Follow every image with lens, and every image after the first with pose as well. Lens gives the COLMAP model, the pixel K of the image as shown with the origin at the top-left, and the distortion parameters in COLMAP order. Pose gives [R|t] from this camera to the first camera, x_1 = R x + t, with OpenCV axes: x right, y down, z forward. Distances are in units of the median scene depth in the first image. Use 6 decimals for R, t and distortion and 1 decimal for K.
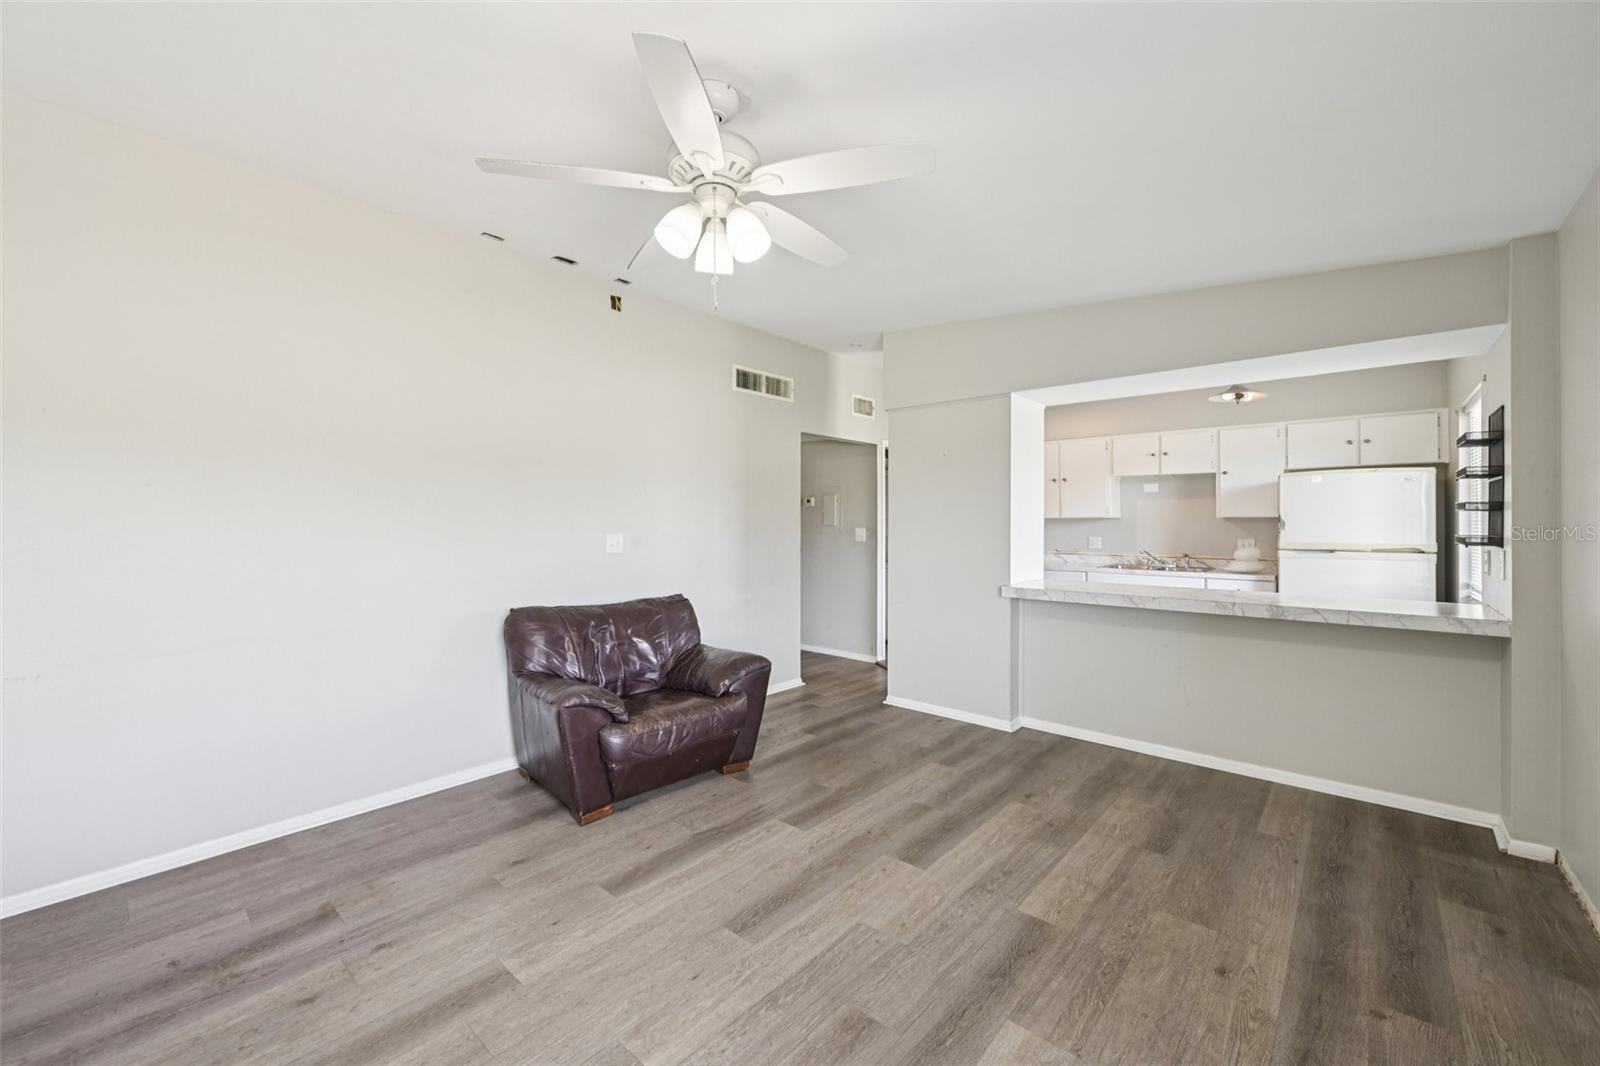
lens RADIAL K [[634.7, 0, 803.4], [0, 634.7, 541.4], [0, 0, 1]] dist [-0.002066, 0.000594]
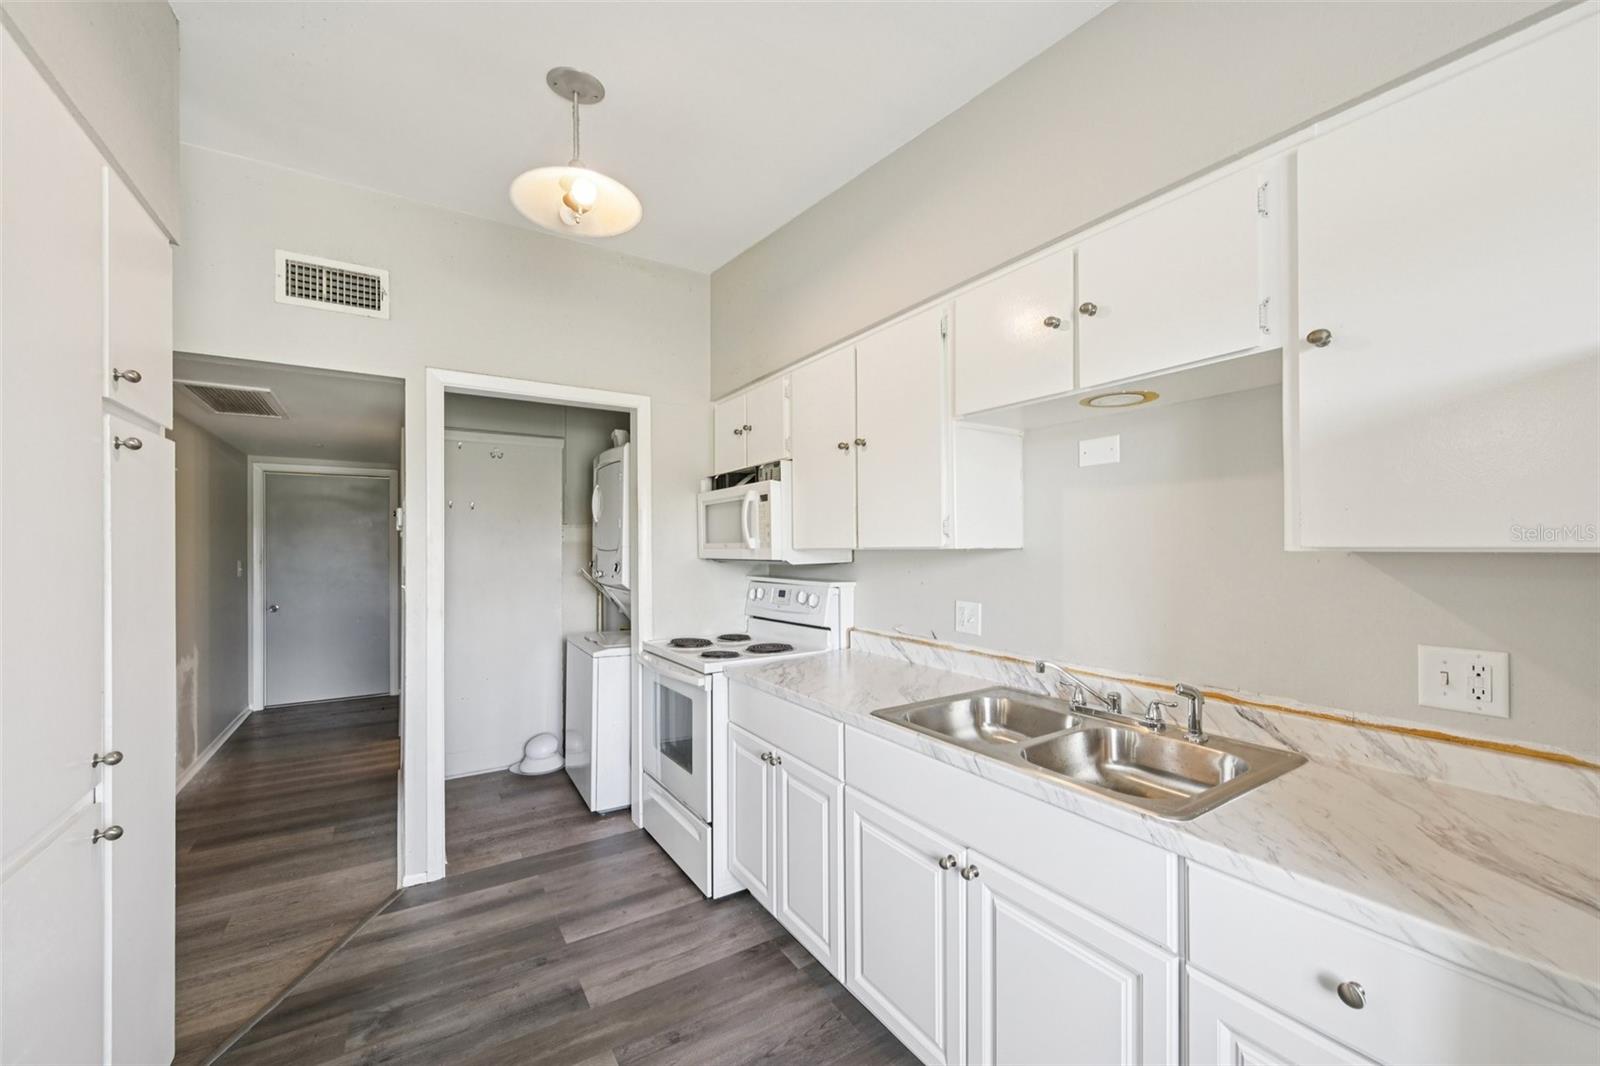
lens RADIAL K [[634.7, 0, 833.8], [0, 634.7, 551.5], [0, 0, 1]] dist [-0.002066, 0.000594]
pose [[0.968800, -0.000565, -0.247844, 0.957223], [-0.004583, 0.999786, -0.020195, -0.054828], [0.247802, 0.020701, 0.968590, 1.291532]]
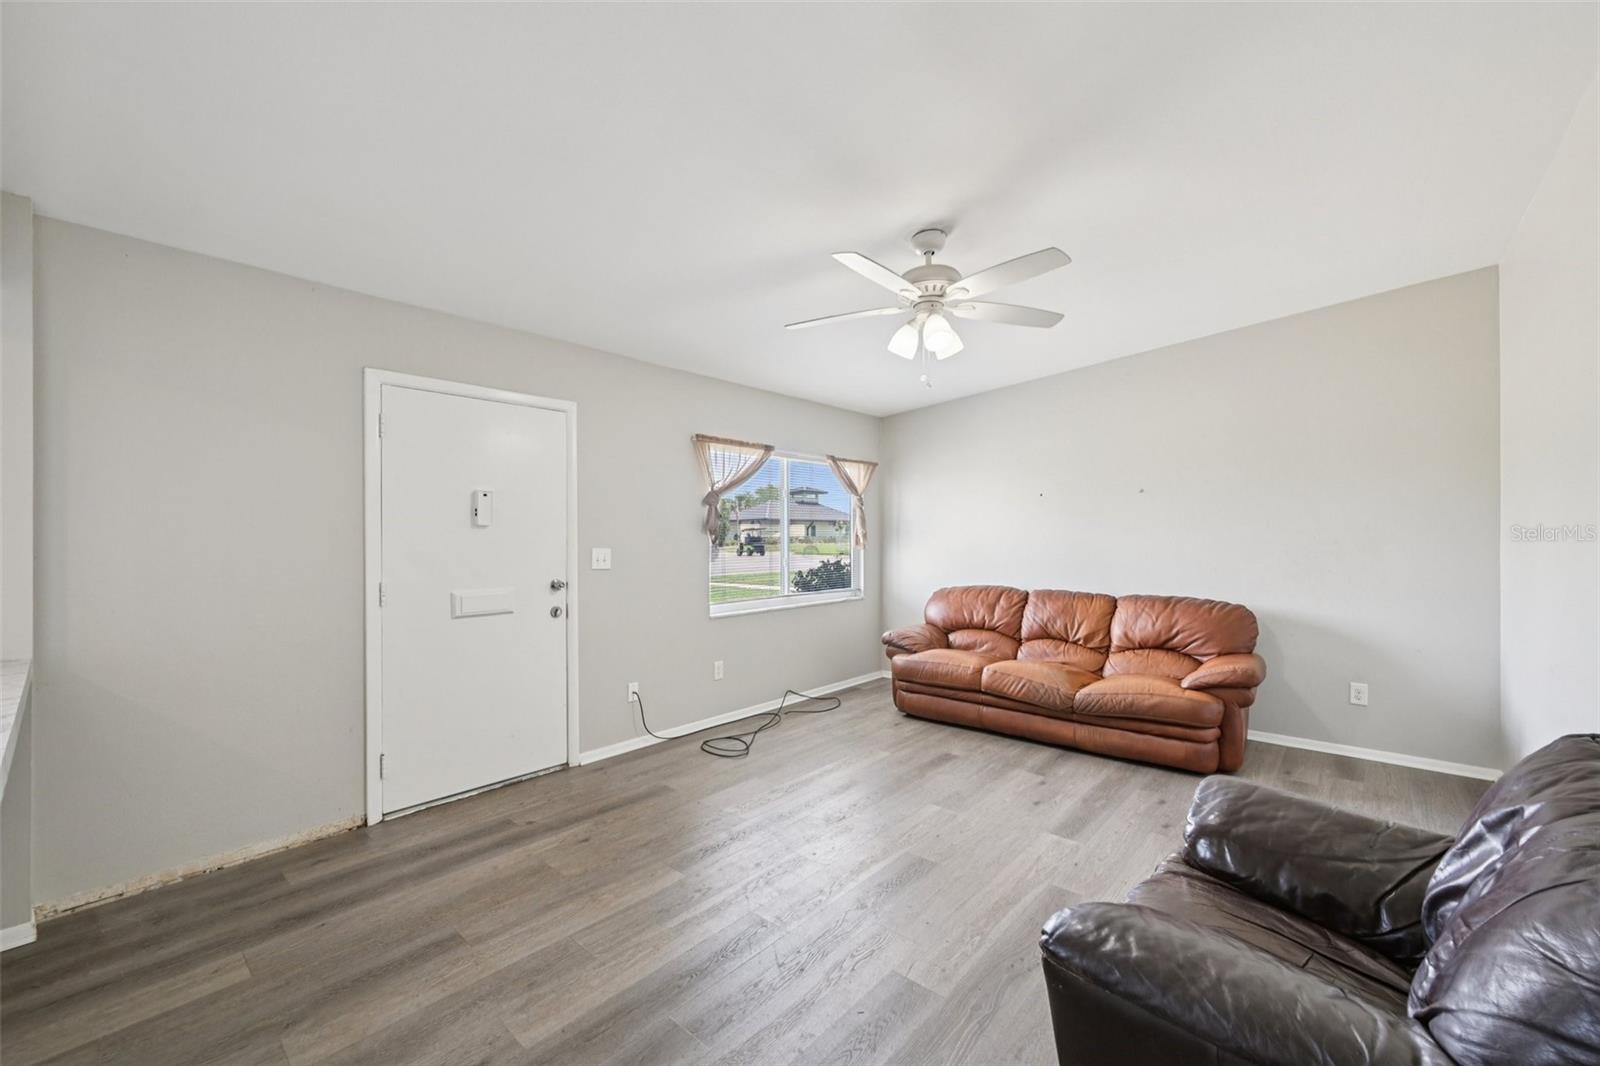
lens RADIAL K [[634.7, 0, 810.4], [0, 634.7, 544.7], [0, 0, 1]] dist [-0.002066, 0.000594]
pose [[-0.999987, 0.002641, -0.004273, 0.086381], [0.002442, 0.998946, 0.045844, -0.048012], [0.004390, 0.045833, -0.998939, 1.523446]]
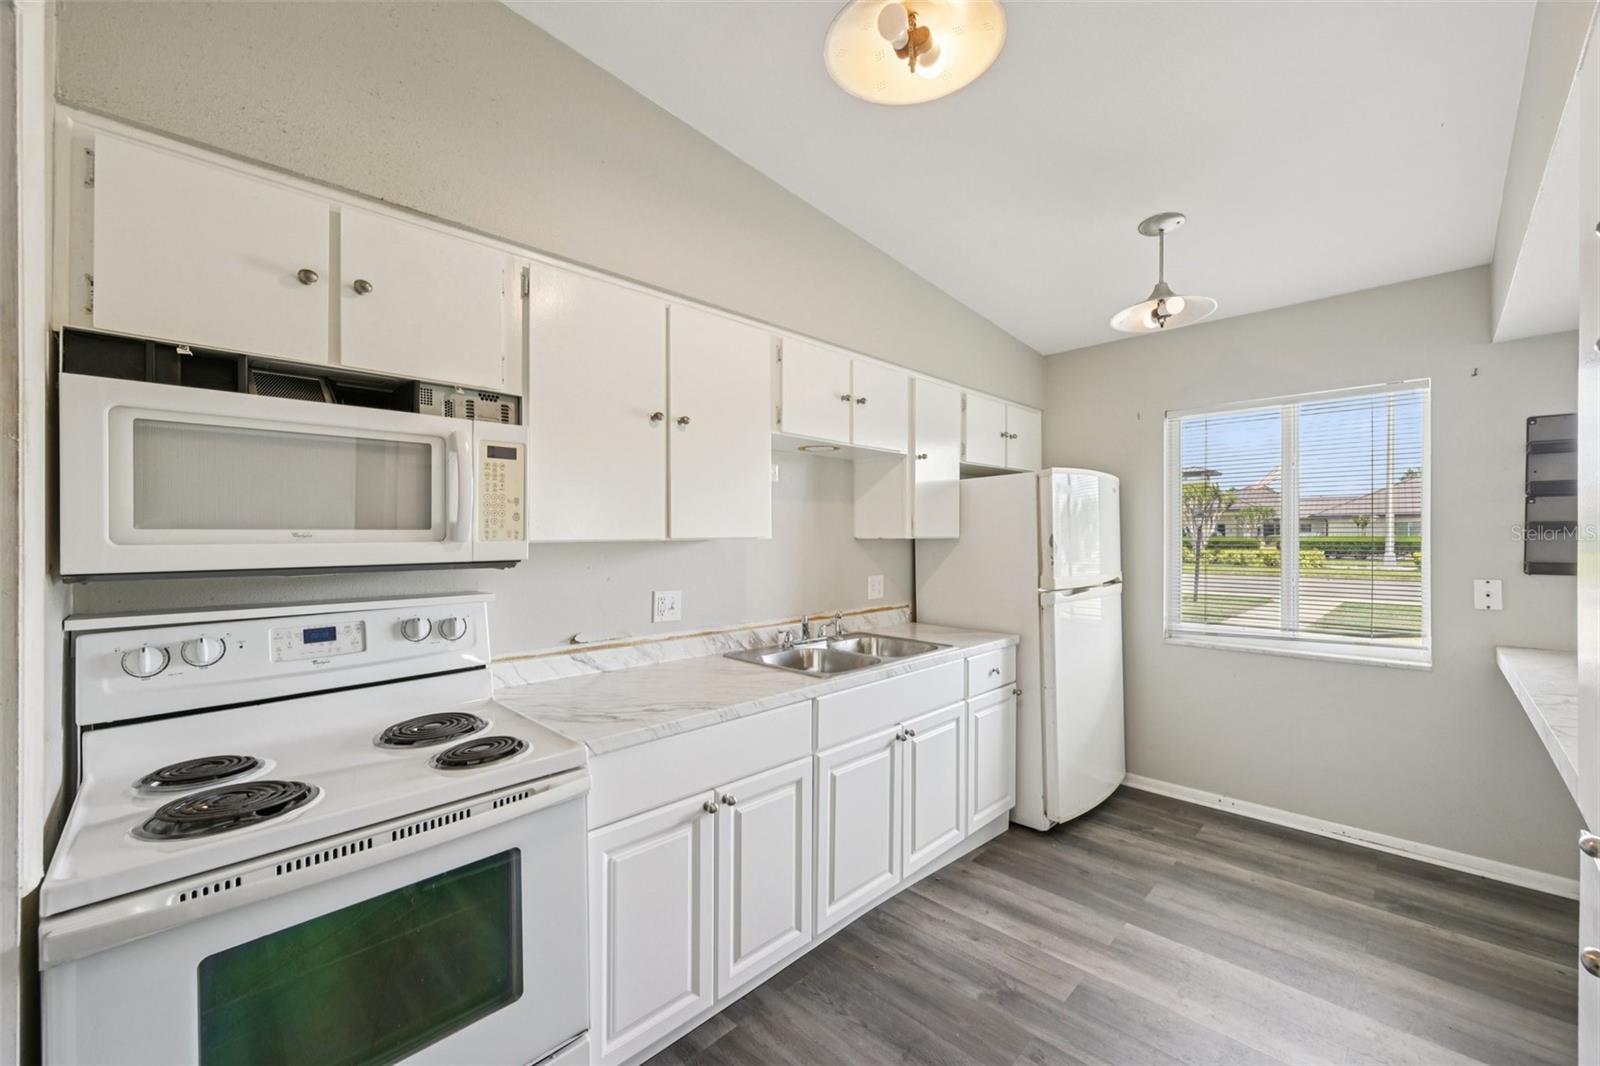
lens RADIAL K [[634.7, 0, 791.2], [0, 634.7, 539.9], [0, 0, 1]] dist [-0.002066, 0.000594]
pose [[0.067780, -0.007498, 0.997672, 0.182290], [0.032237, 0.999466, 0.005321, -0.071973], [-0.997179, 0.031801, 0.067986, 1.839401]]
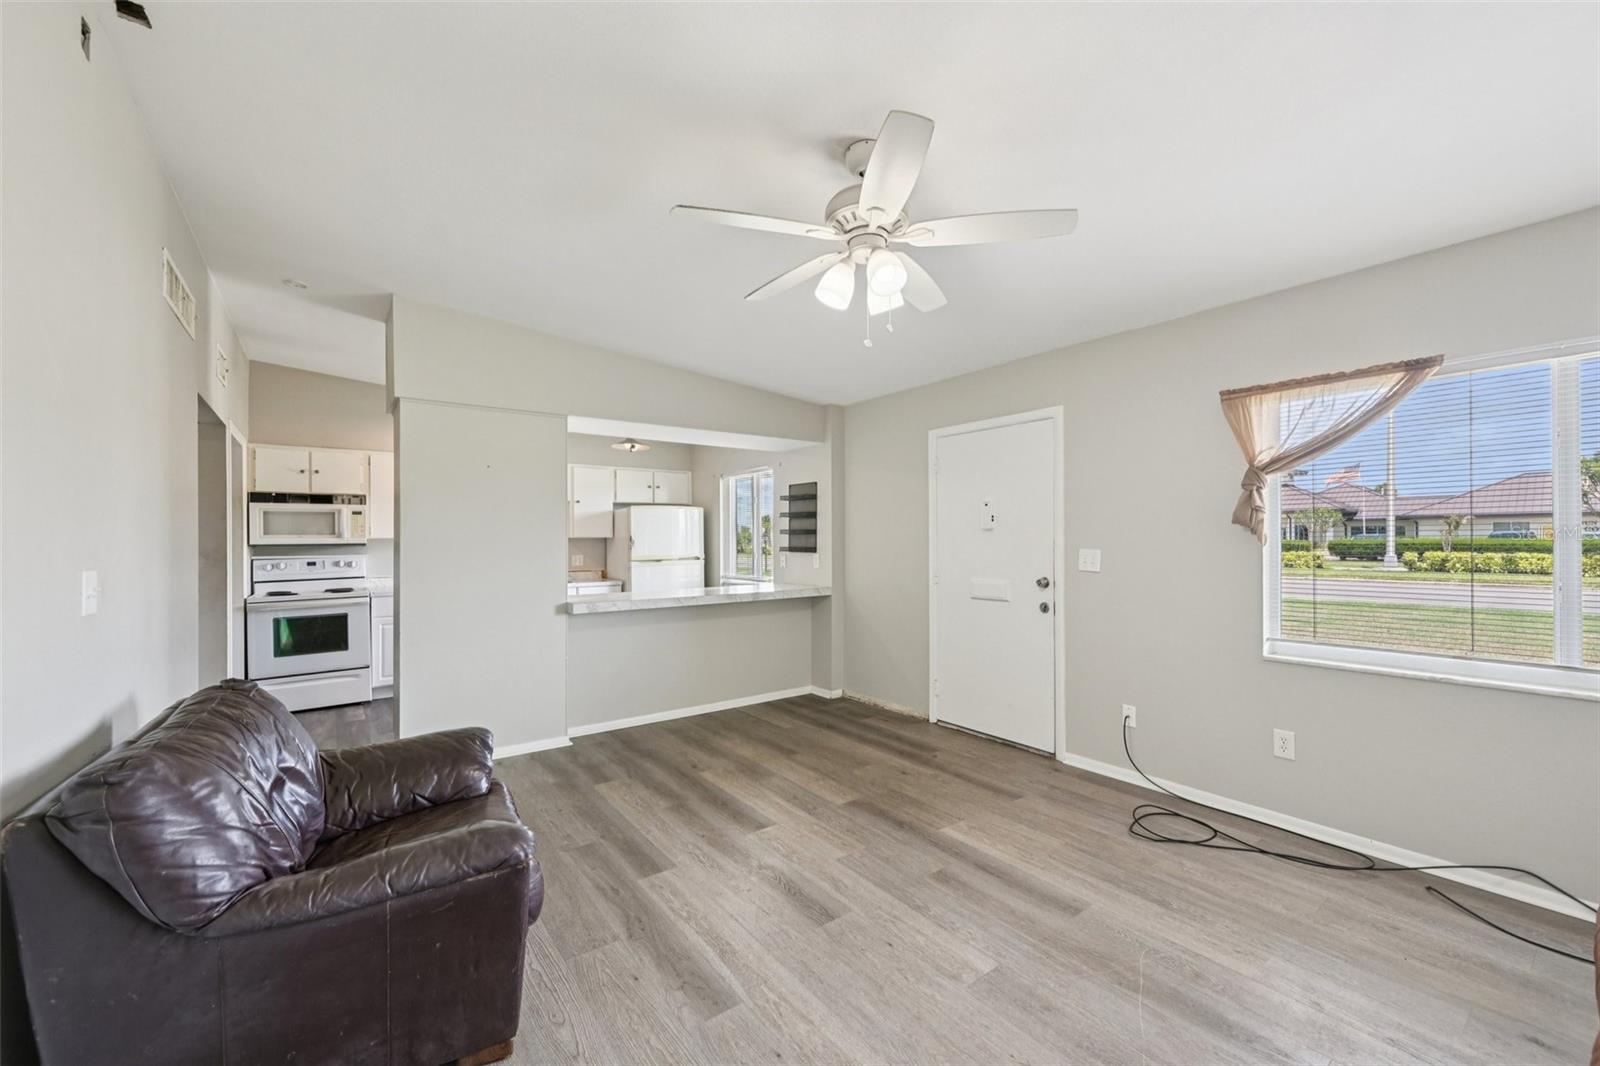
lens RADIAL K [[634.7, 0, 796.4], [0, 634.7, 546.4], [0, 0, 1]] dist [-0.002066, 0.000594]
pose [[0.210871, -0.010136, 0.977461, -0.790503], [0.036473, 0.999332, 0.002494, -0.012642], [-0.976833, 0.035125, 0.211100, 0.552631]]
